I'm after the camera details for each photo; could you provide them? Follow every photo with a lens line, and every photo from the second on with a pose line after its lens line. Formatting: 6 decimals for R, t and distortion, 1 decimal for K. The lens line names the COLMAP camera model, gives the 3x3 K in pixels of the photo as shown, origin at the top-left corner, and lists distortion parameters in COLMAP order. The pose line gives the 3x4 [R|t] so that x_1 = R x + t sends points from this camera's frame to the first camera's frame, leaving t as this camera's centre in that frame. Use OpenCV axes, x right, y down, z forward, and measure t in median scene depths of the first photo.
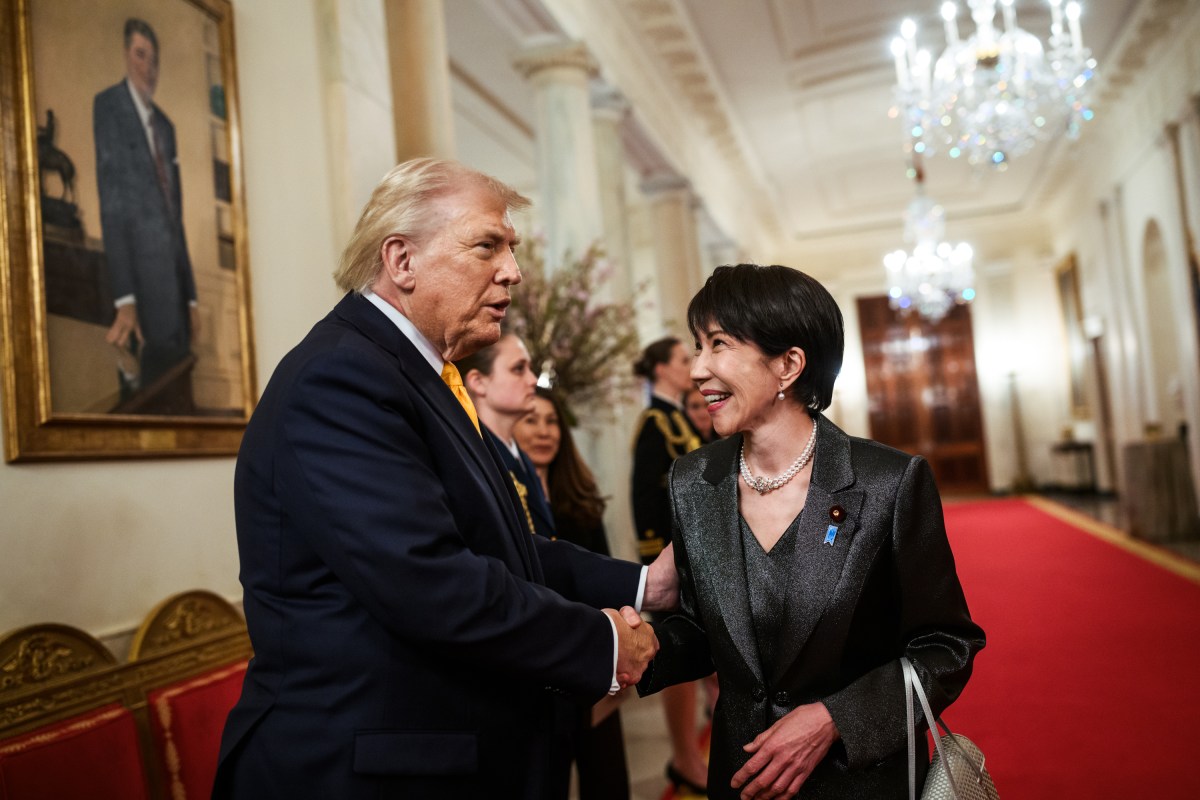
lens RADIAL K [[1135.3, 0, 603.4], [0, 1135.3, 406.8], [0, 0, 1]] dist [0.000634, 0.000000]
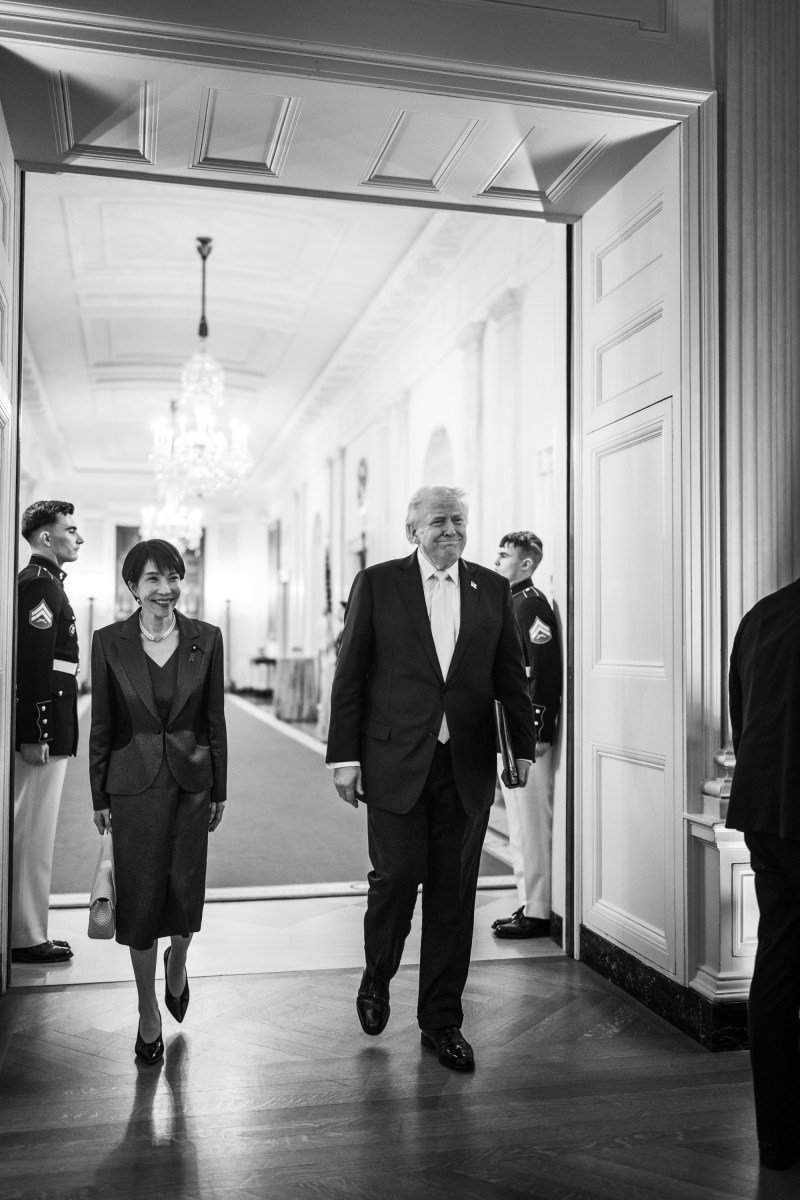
lens RADIAL K [[1135.3, 0, 396.7], [0, 1135.3, 595.8], [0, 0, 1]] dist [0.000634, 0.000000]
pose [[0.884472, 0.117029, 0.451679, -0.214297], [-0.109938, 0.993050, -0.042018, -0.007975], [-0.453457, -0.012493, 0.891190, -0.900839]]
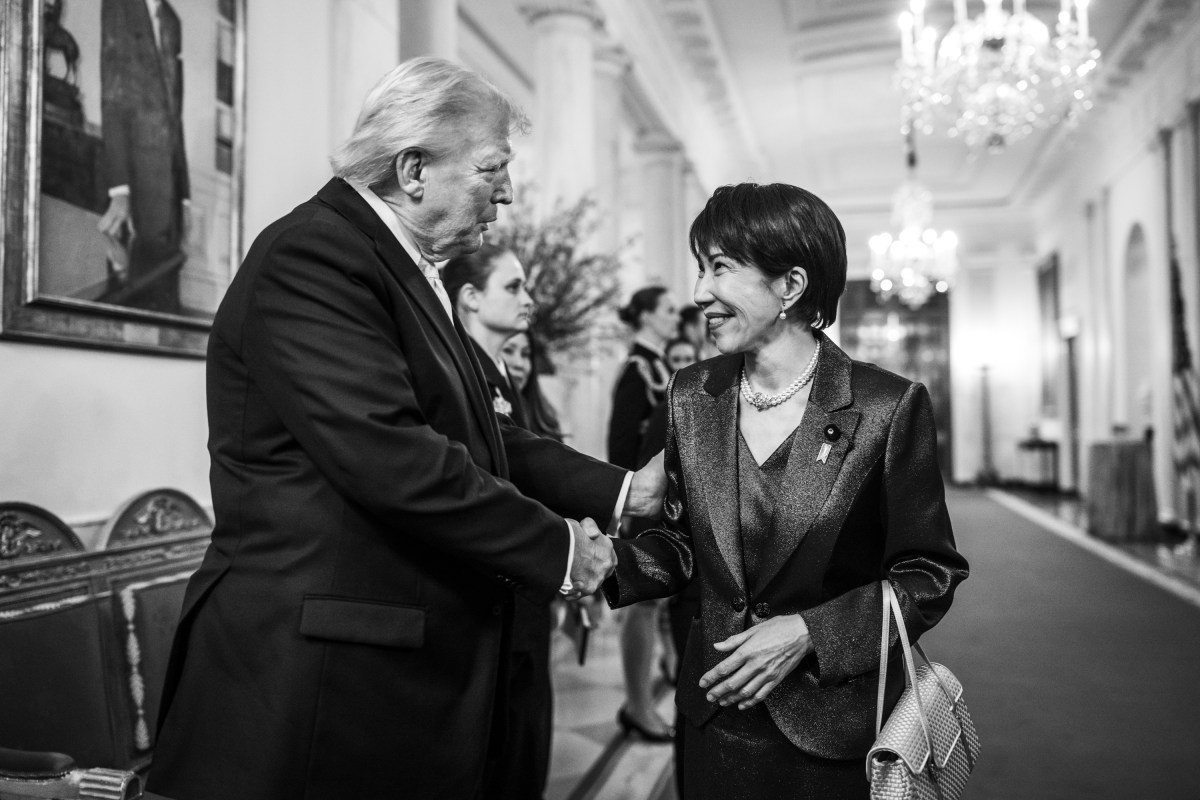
lens RADIAL K [[1135.3, 0, 594.0], [0, 1135.3, 389.2], [0, 0, 1]] dist [0.000634, 0.000000]
pose [[0.996490, 0.081751, 0.017991, -0.005725], [-0.082014, 0.996527, 0.014417, 0.014707], [-0.016750, -0.015842, 0.999734, -0.000128]]
